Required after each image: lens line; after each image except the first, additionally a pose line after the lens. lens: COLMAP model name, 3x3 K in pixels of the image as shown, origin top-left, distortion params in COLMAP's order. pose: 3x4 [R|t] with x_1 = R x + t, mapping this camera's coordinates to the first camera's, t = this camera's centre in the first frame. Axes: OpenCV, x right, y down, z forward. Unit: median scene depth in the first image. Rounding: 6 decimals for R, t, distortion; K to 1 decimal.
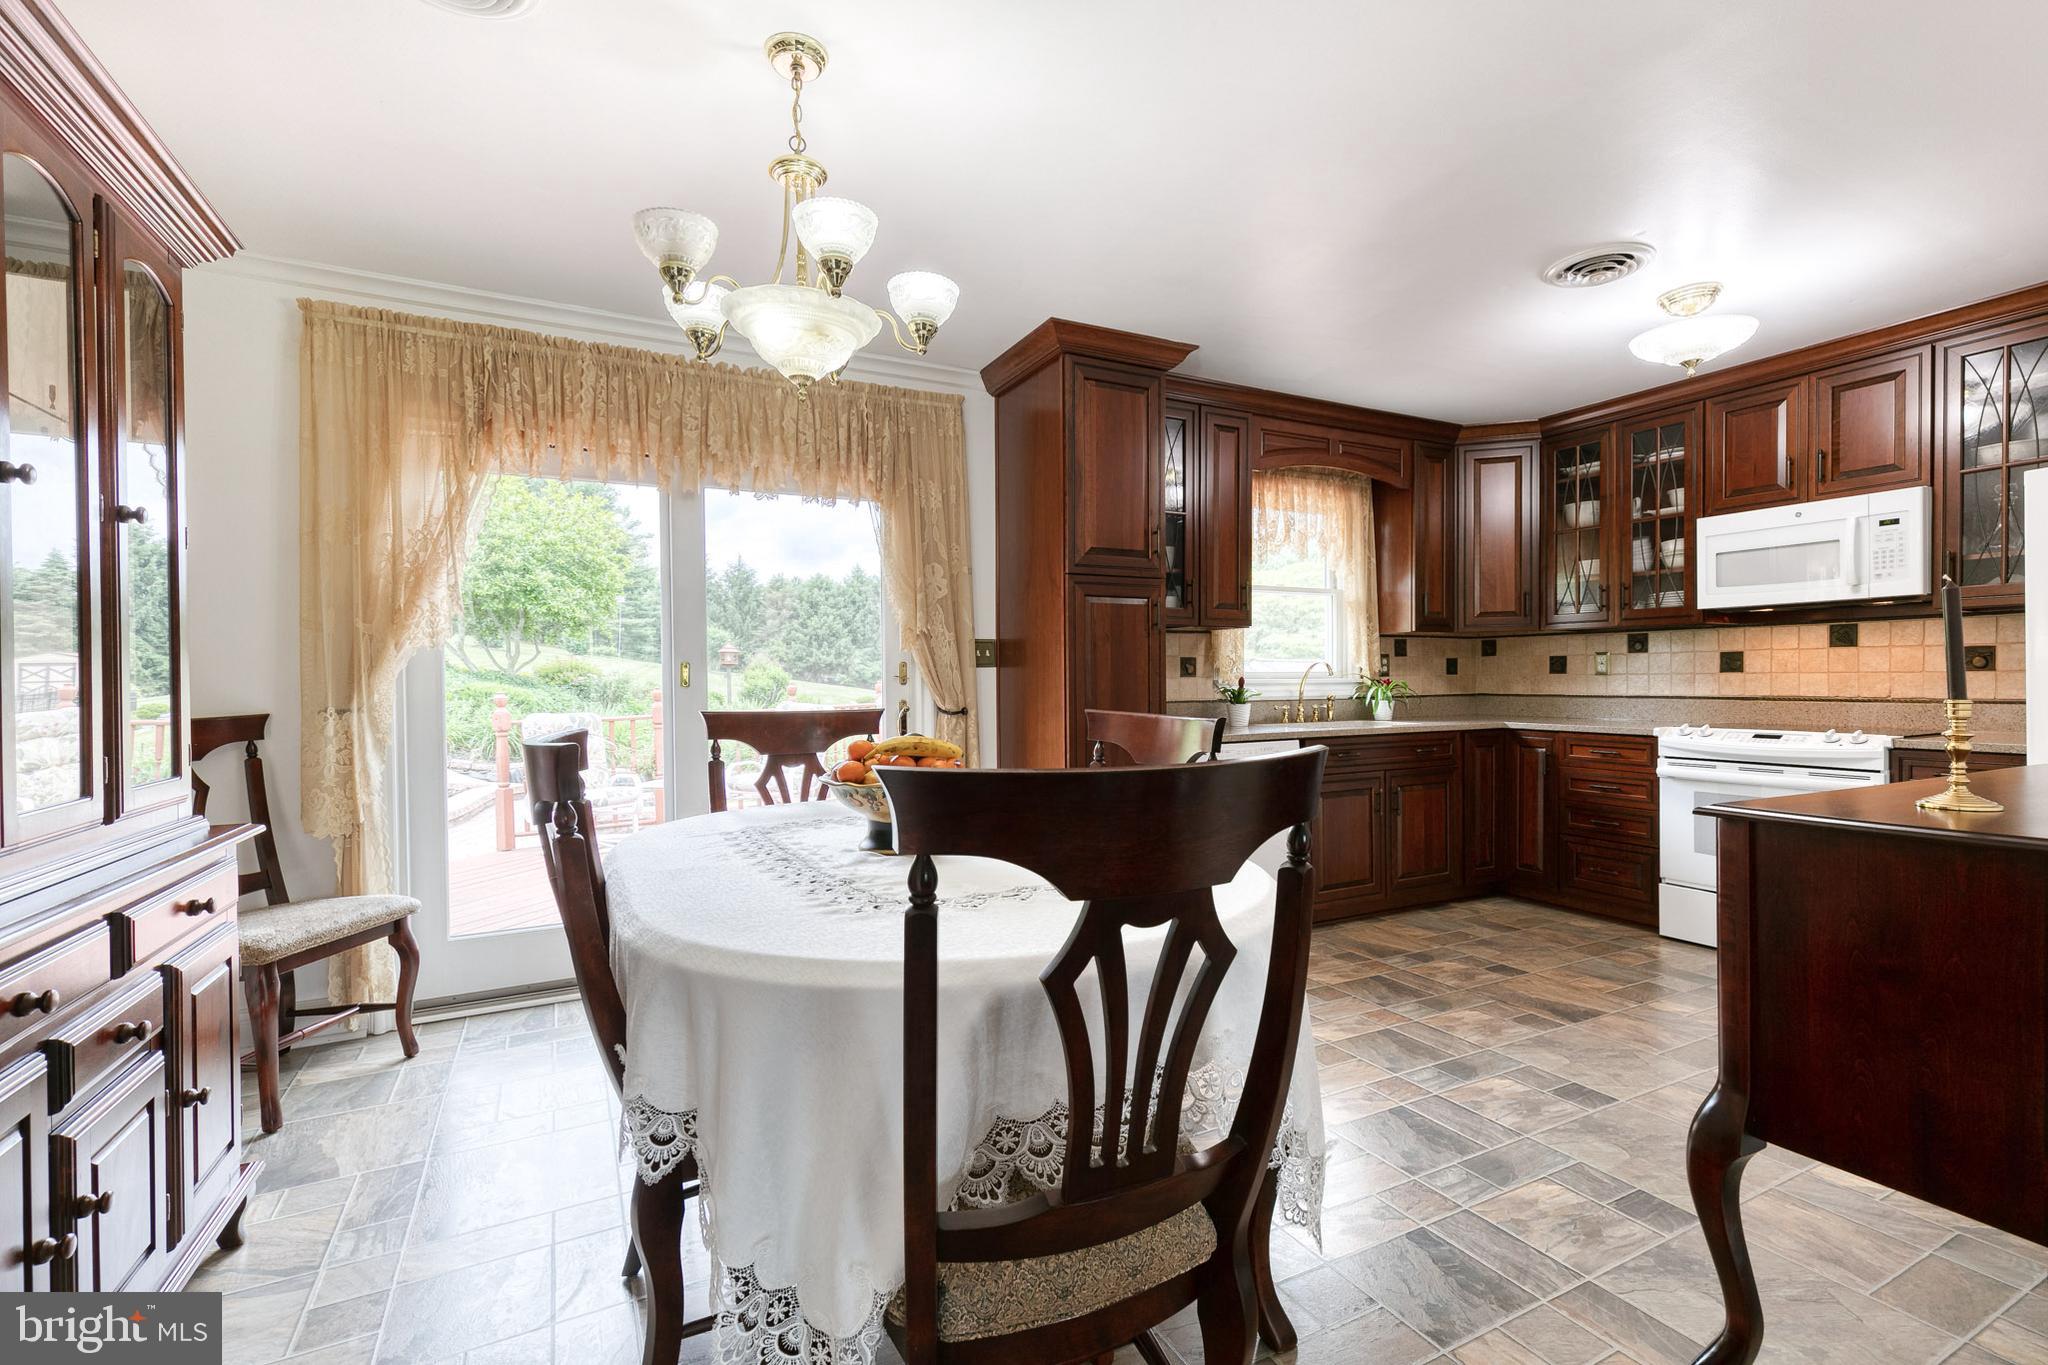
lens RADIAL K [[911.1, 0, 1038.3], [0, 911.1, 688.2], [0, 0, 1]] dist [0.002212, -0.000001]
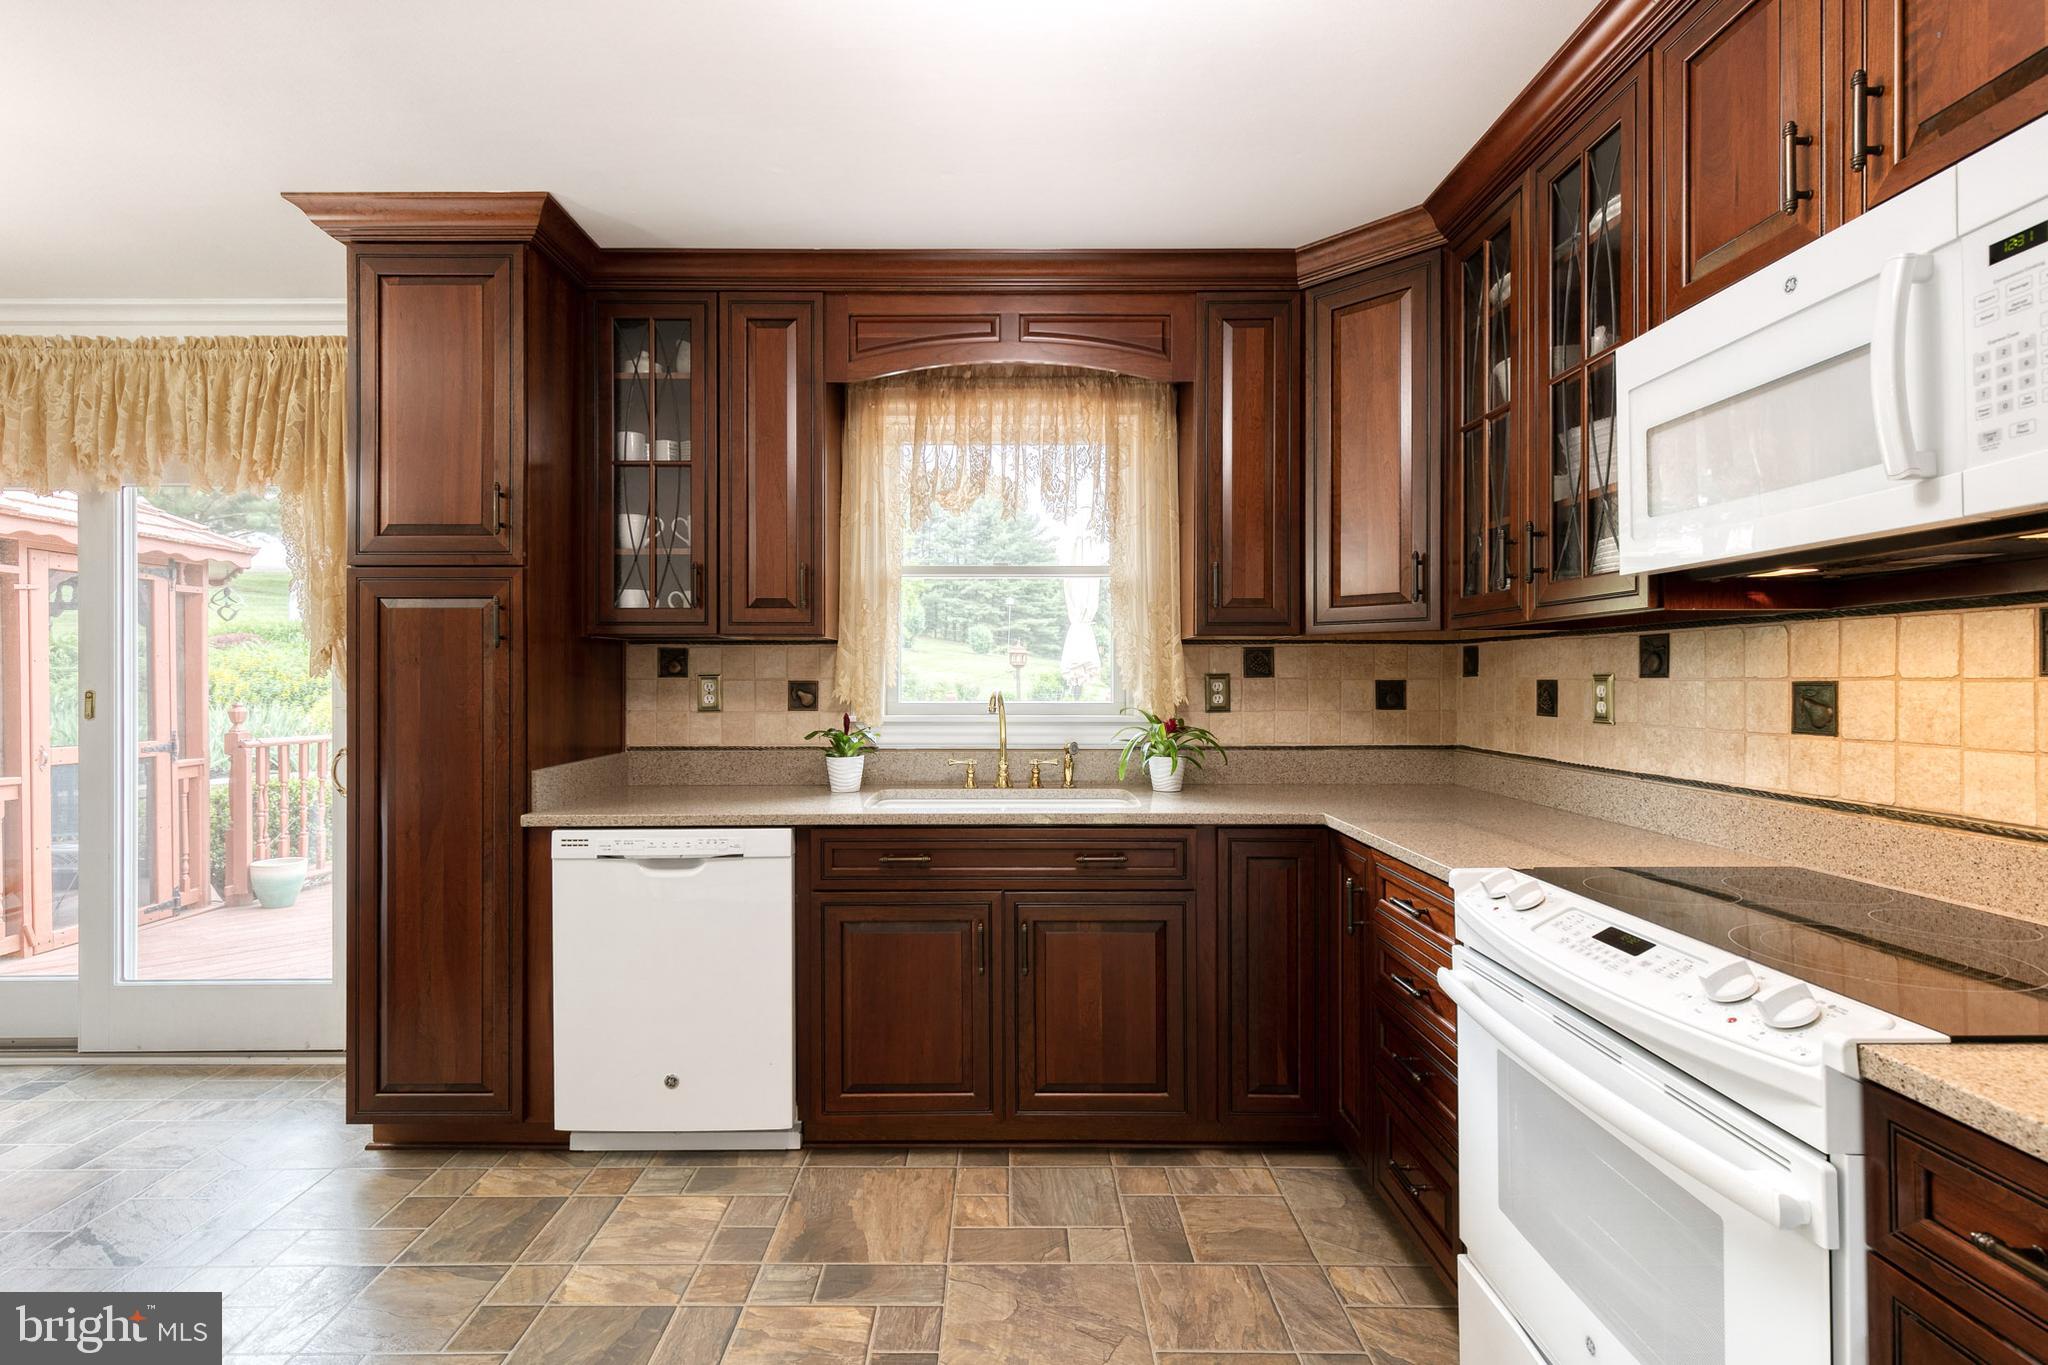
lens RADIAL K [[948.2, 0, 991.4], [0, 948.2, 673.2], [0, 0, 1]] dist [0.013850, -0.000022]
pose [[0.889301, 0.004319, -0.457302, 0.630026], [-0.011140, 0.999863, -0.012221, -0.034409], [0.457187, 0.015962, 0.889227, 0.476427]]
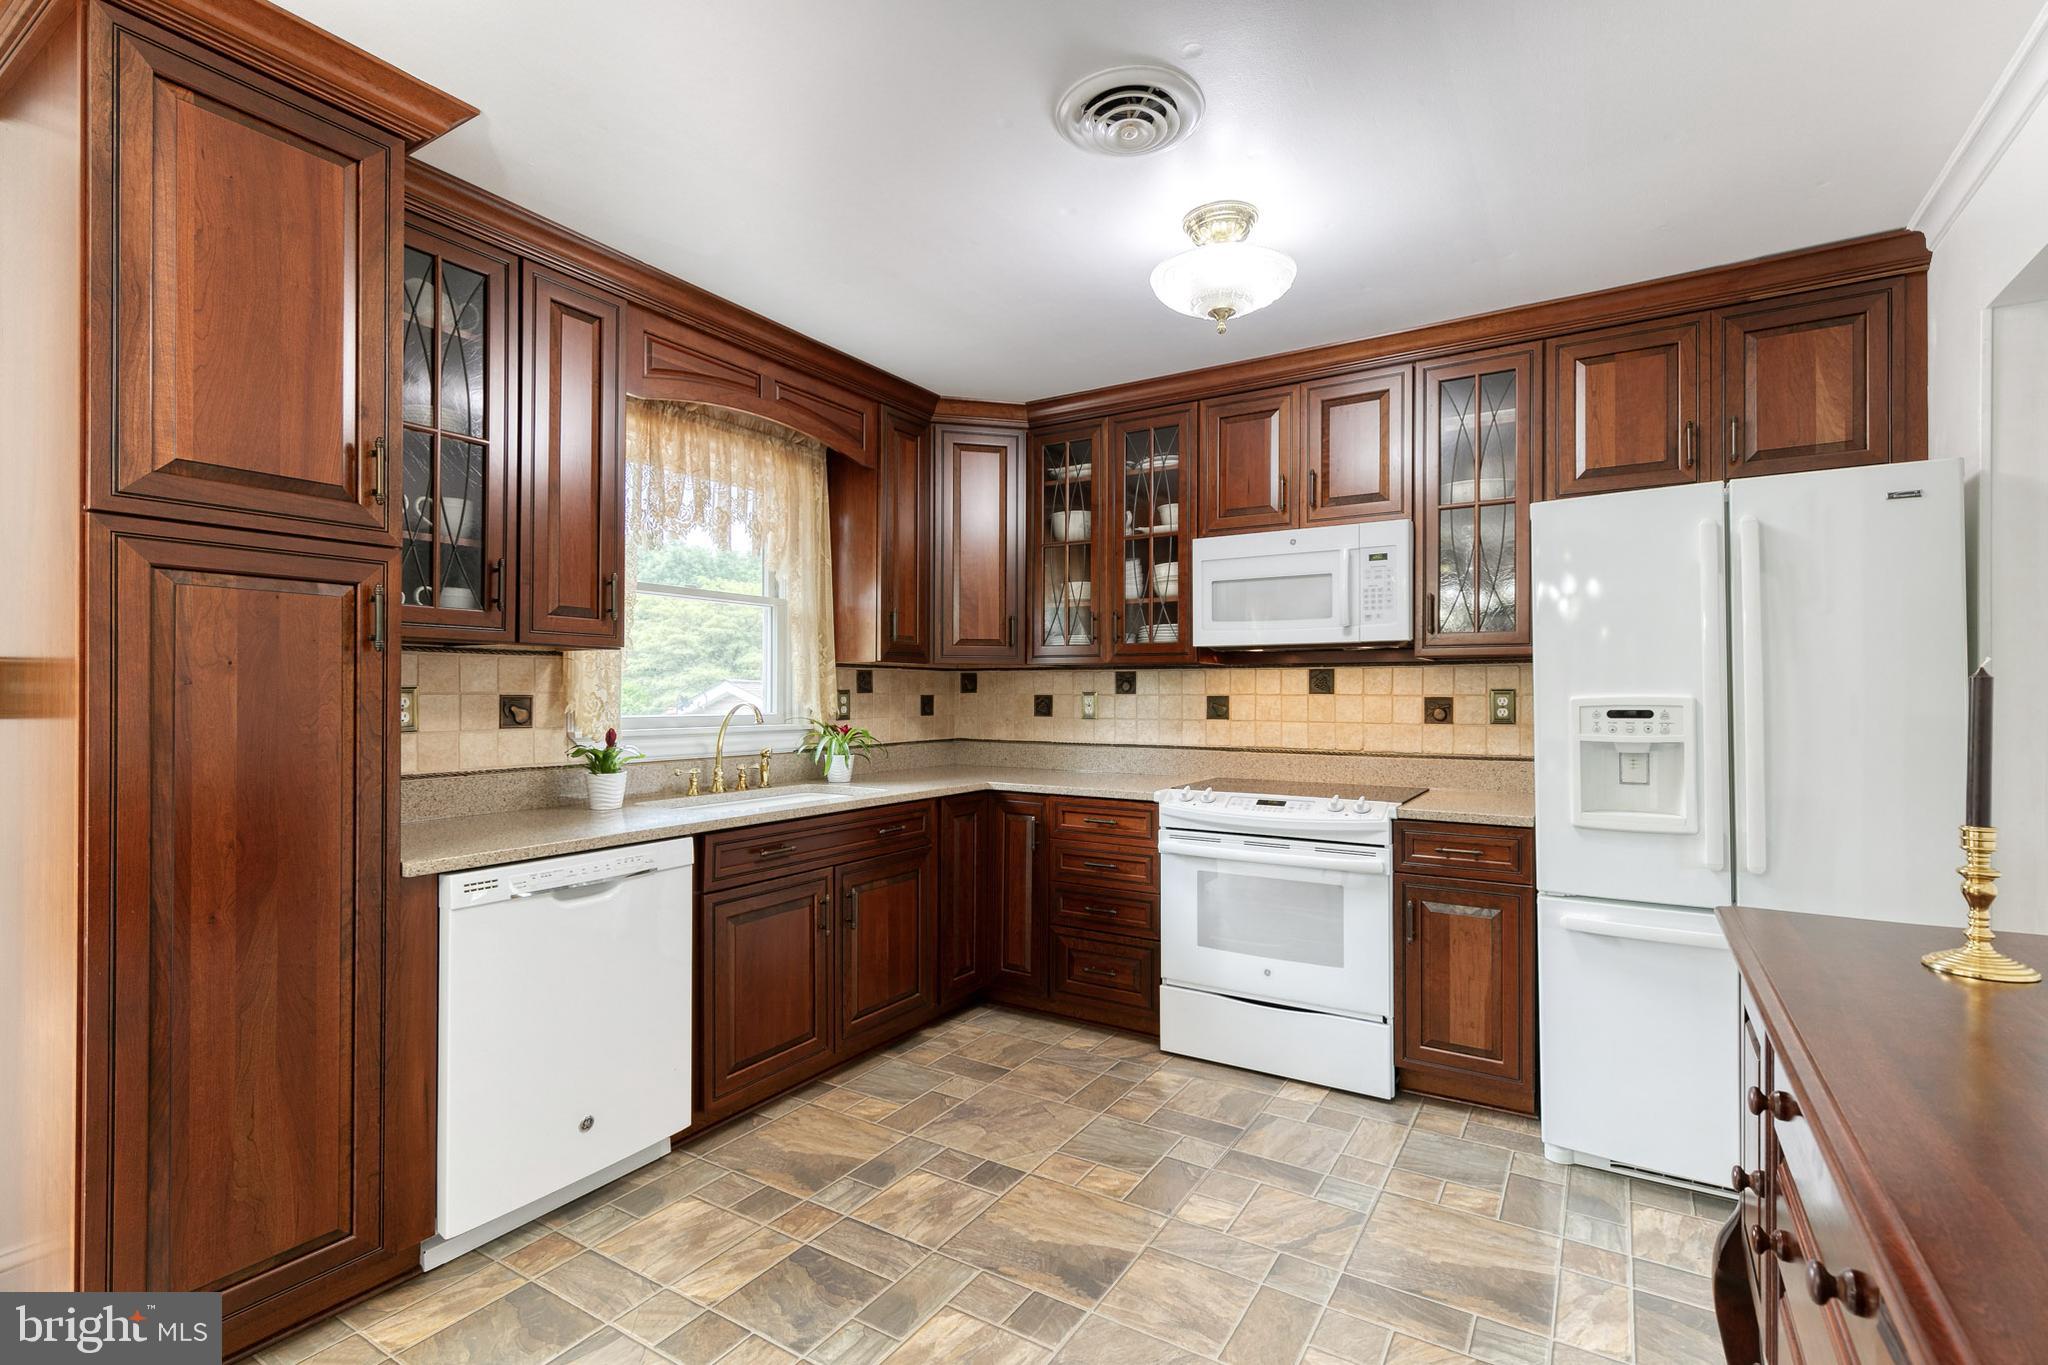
lens RADIAL K [[928.0, 0, 1043.0], [0, 928.0, 690.9], [0, 0, 1]] dist [0.014562, 0.000103]
pose [[0.855022, 0.011529, 0.518463, 0.150551], [-0.002631, 0.999836, -0.017895, -0.028132], [-0.518585, 0.013936, 0.854913, 0.319464]]
